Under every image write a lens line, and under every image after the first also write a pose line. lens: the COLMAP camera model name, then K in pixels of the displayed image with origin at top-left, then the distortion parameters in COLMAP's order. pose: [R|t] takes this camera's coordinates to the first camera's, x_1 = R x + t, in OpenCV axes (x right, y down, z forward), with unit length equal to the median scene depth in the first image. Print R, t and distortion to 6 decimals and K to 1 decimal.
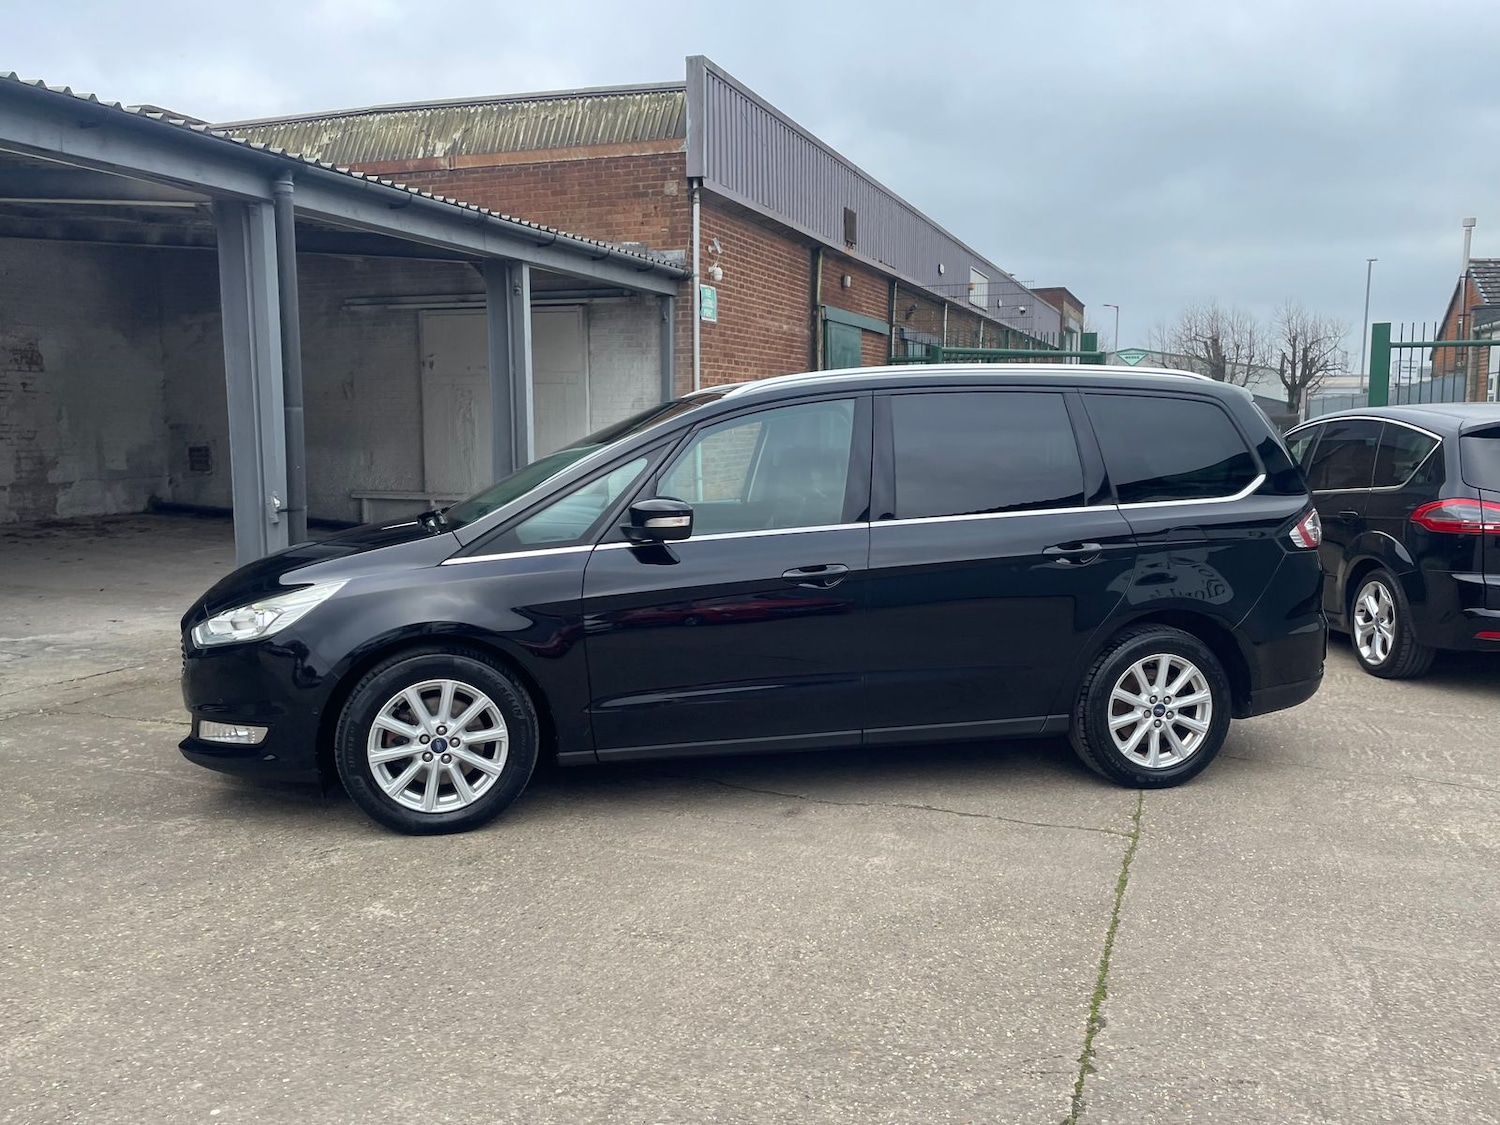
lens RADIAL K [[1200.6, 0, 760.5], [0, 1200.6, 556.6], [0, 0, 1]] dist [0.087904, -0.113773]
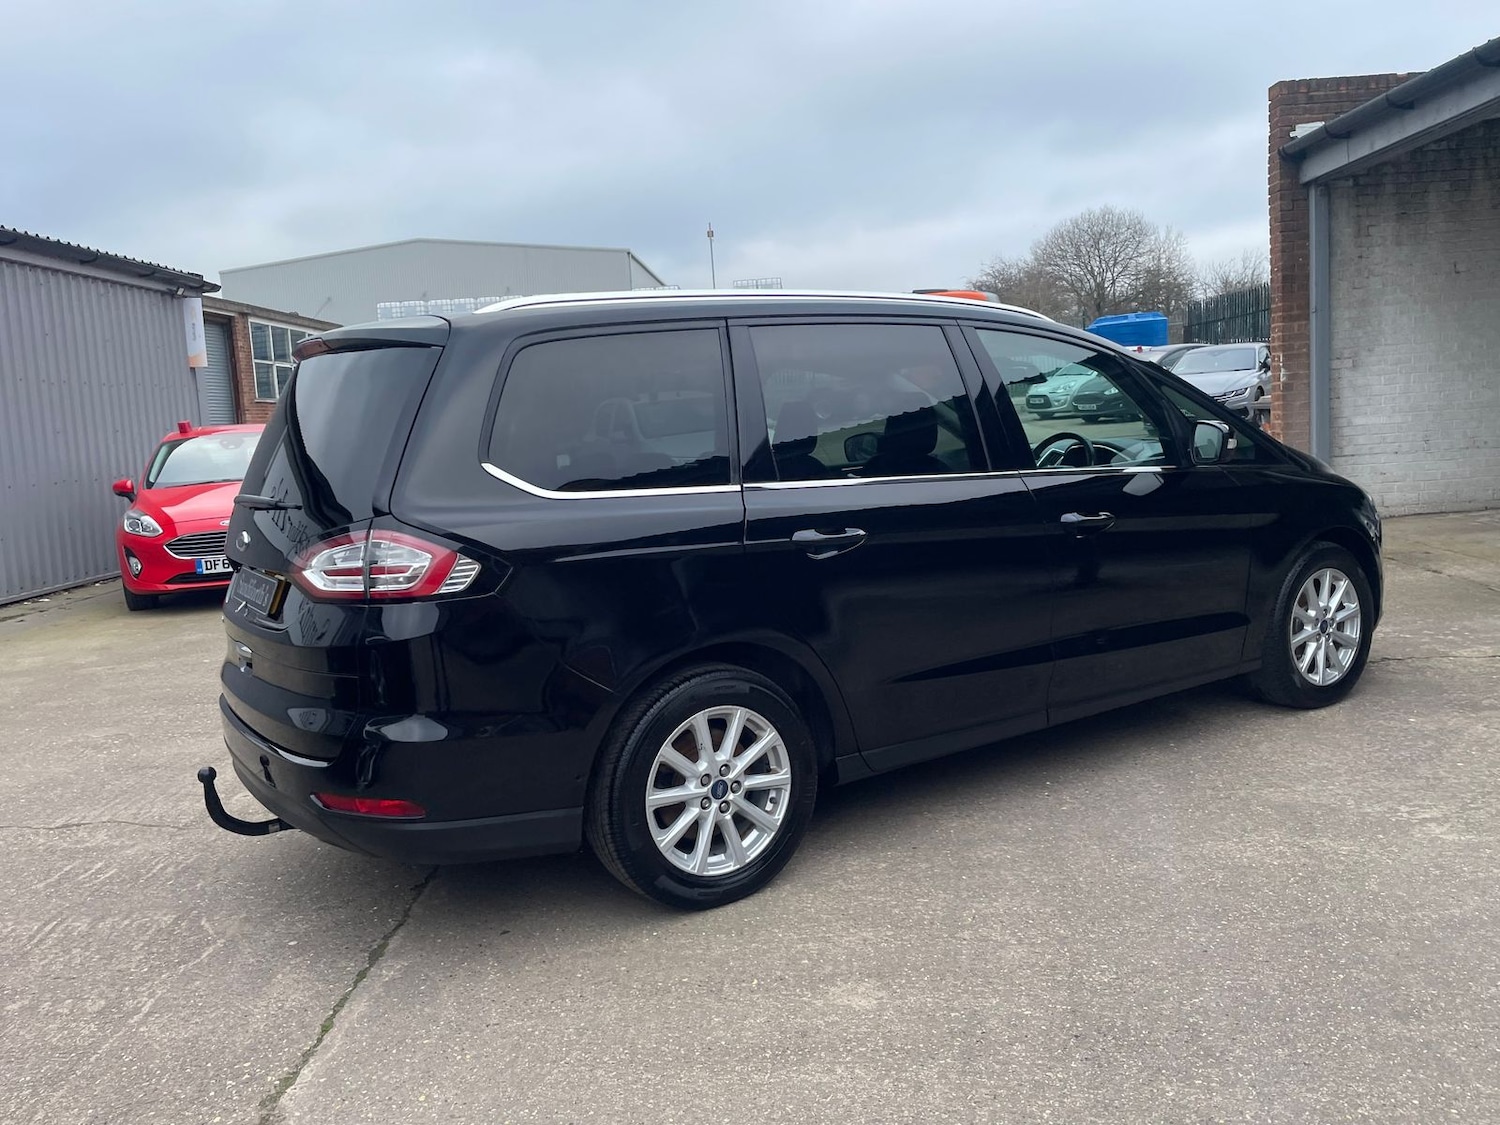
lens RADIAL K [[1200.6, 0, 761.7], [0, 1200.6, 562.6], [0, 0, 1]] dist [0.087904, -0.113773]
pose [[-0.943313, 0.097314, -0.317318, 0.279672], [0.024274, 0.973719, 0.226455, -0.125501], [0.331015, 0.205915, -0.920884, 1.299973]]
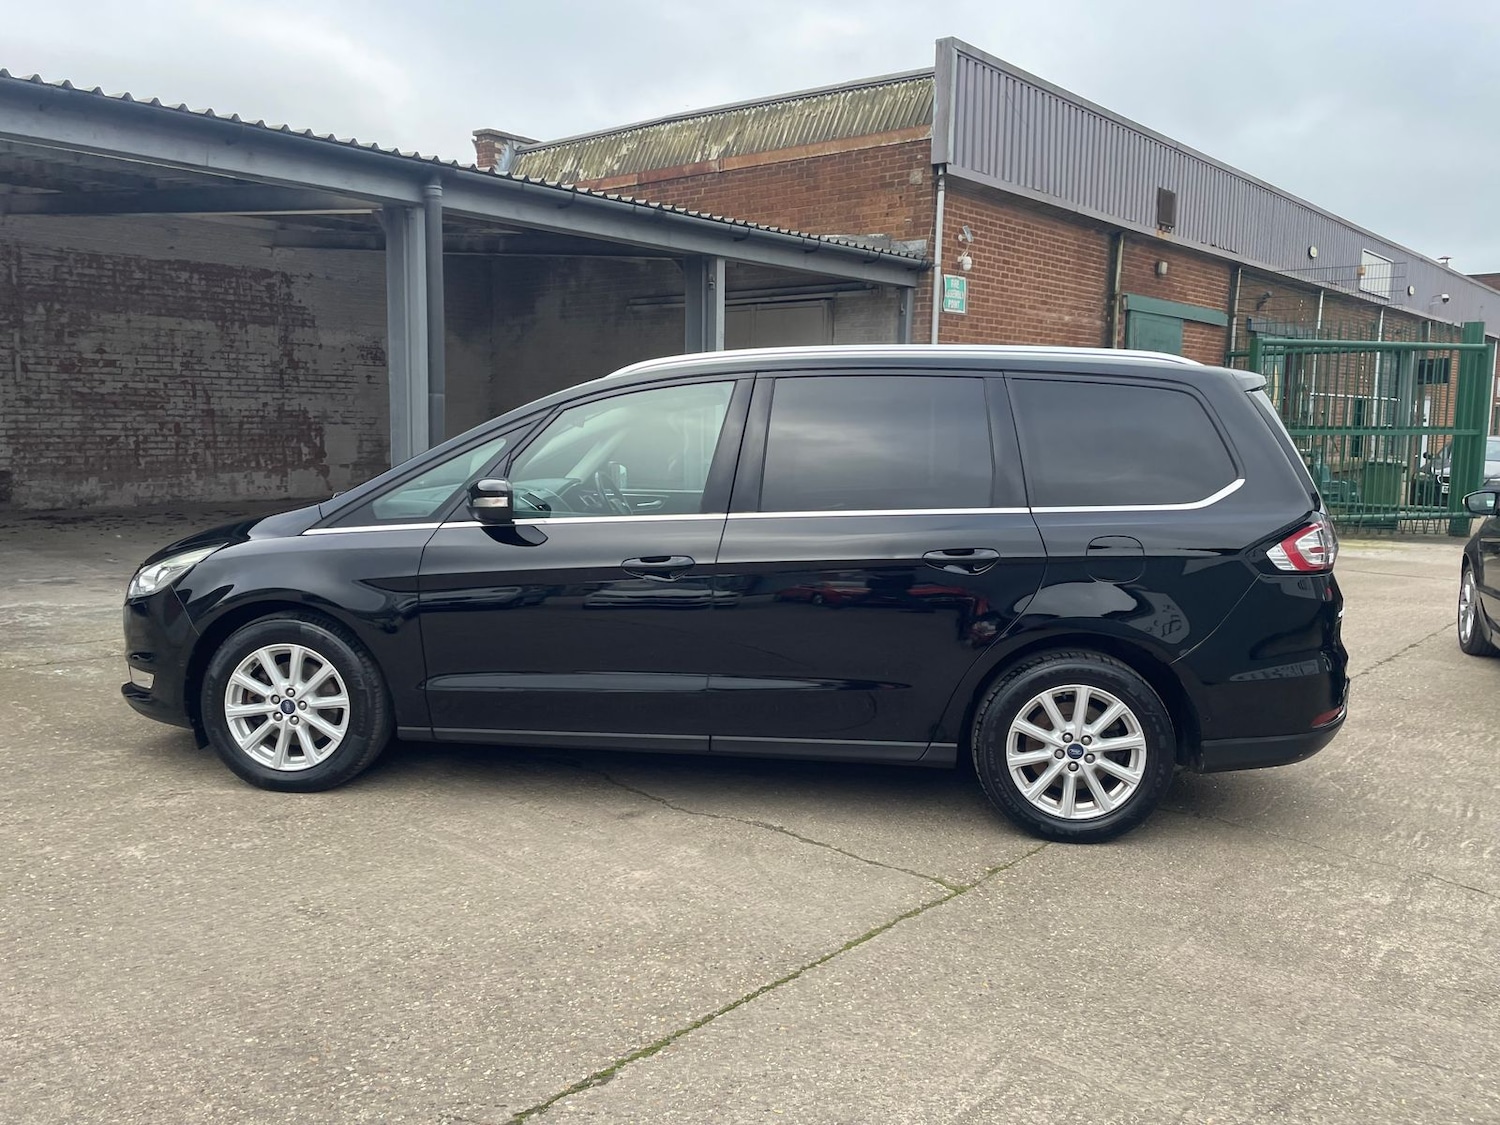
lens RADIAL K [[1200.6, 0, 759.8], [0, 1200.6, 546.7], [0, 0, 1]] dist [0.087904, -0.113773]
pose [[0.940324, 0.052118, -0.336266, 0.265408], [-0.054916, 0.998490, 0.001191, -0.003431], [0.335821, 0.017346, 0.941766, 0.082388]]
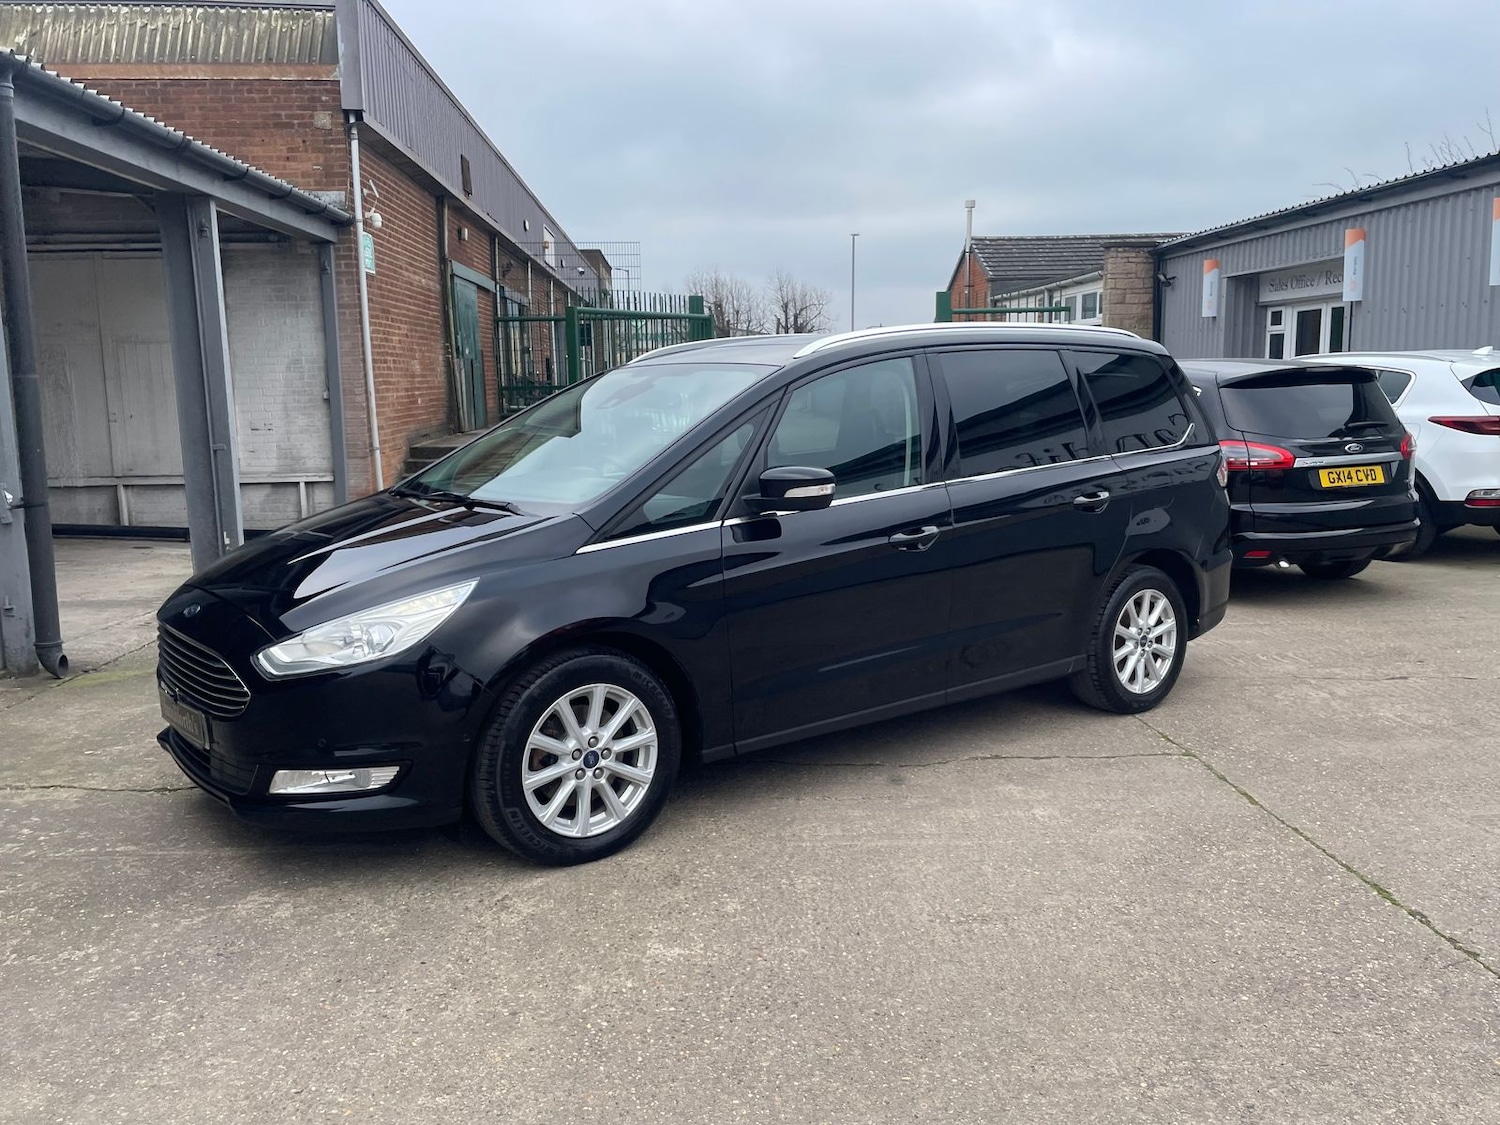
lens RADIAL K [[1200.6, 0, 760.1], [0, 1200.6, 563.4], [0, 0, 1]] dist [0.087904, -0.113773]
pose [[0.915026, -0.073848, 0.396578, -0.279032], [0.059358, 0.997048, 0.048707, -0.011604], [-0.399004, -0.021028, 0.916708, 0.089038]]
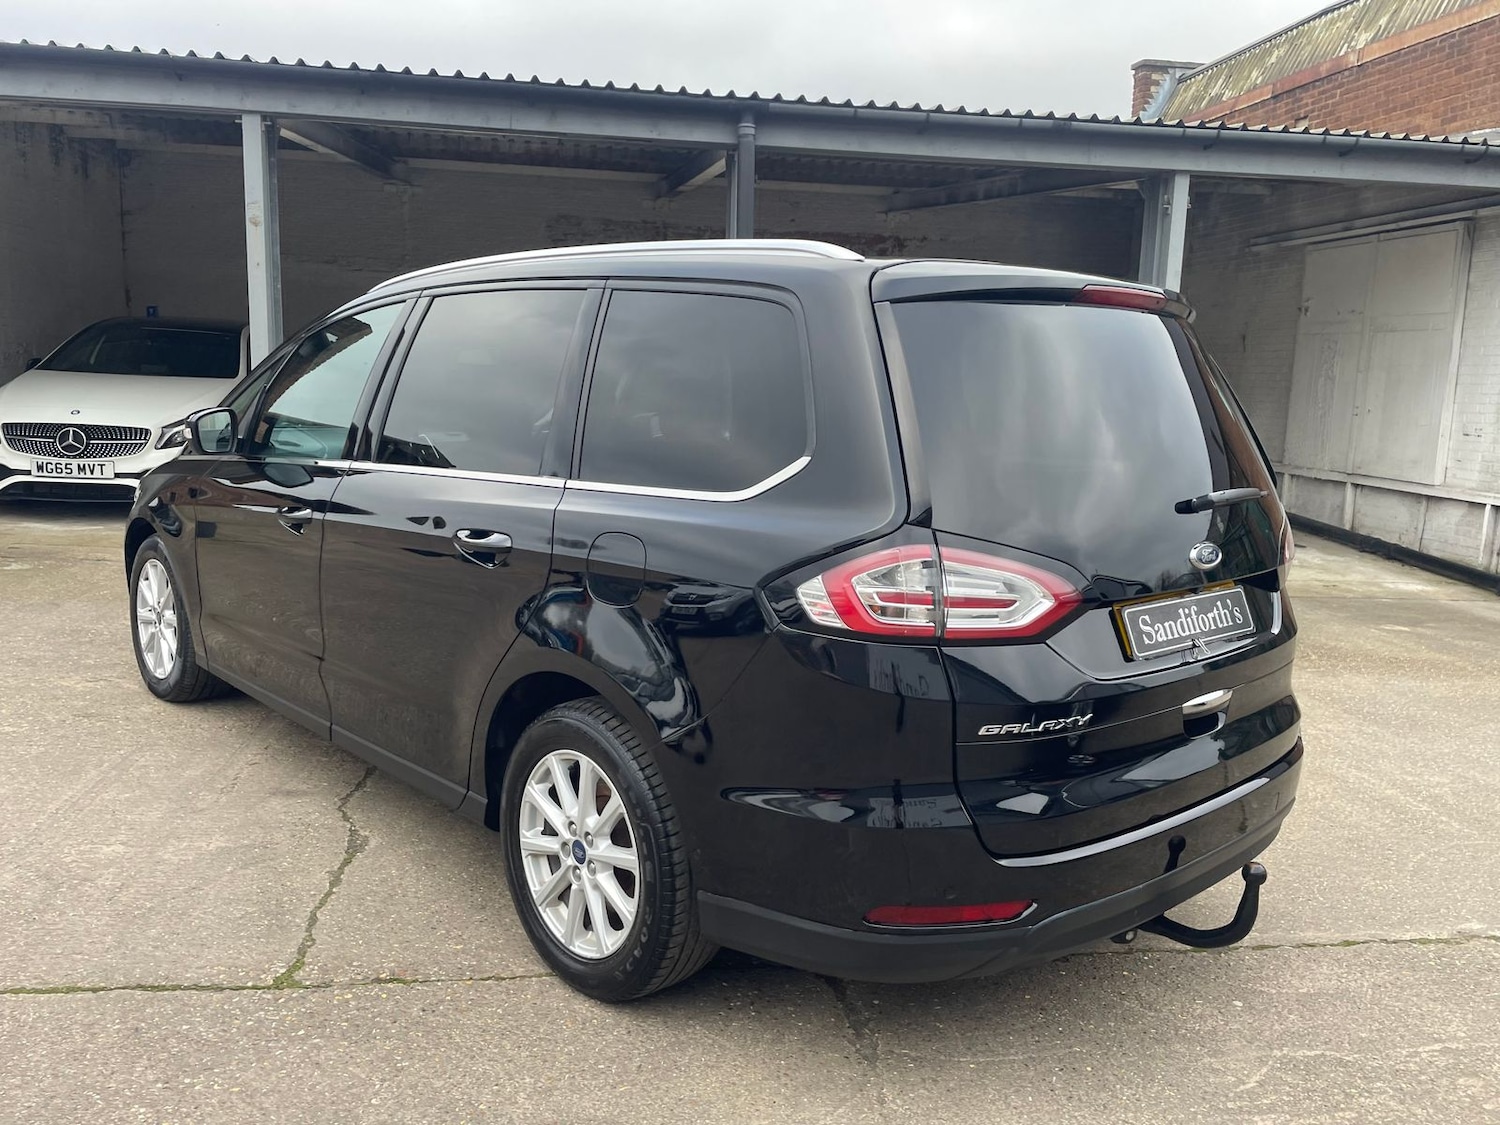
lens RADIAL K [[1200.6, 0, 756.9], [0, 1200.6, 549.4], [0, 0, 1]] dist [0.087904, -0.113773]
pose [[0.485476, 0.147534, -0.861711, 0.553256], [-0.132441, 0.986693, 0.094316, -0.049913], [0.864160, 0.068338, 0.498556, 0.520483]]
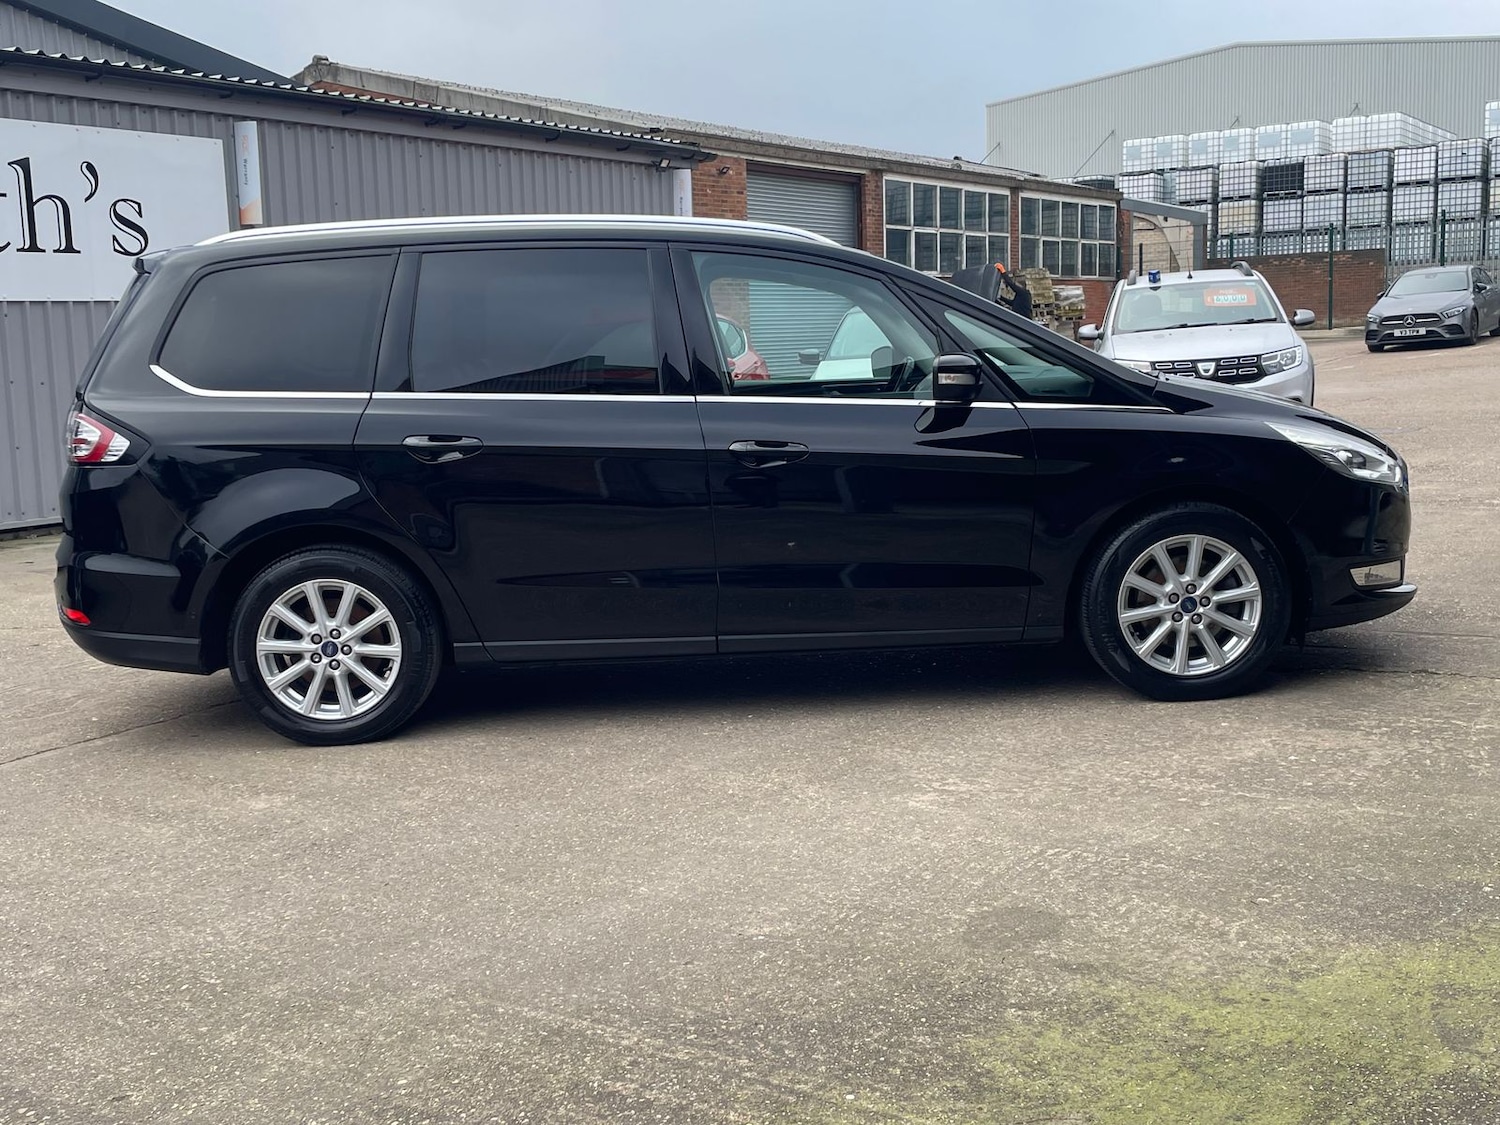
lens RADIAL K [[1659.4, 0, 762.8], [0, 1659.4, 557.2], [0, 0, 1]] dist [0.066043, 0.000000]
pose [[-0.971064, 0.003767, 0.238790, -0.204503], [0.062958, 0.968544, 0.240746, -0.147034], [-0.230372, 0.248814, -0.940755, 1.540221]]
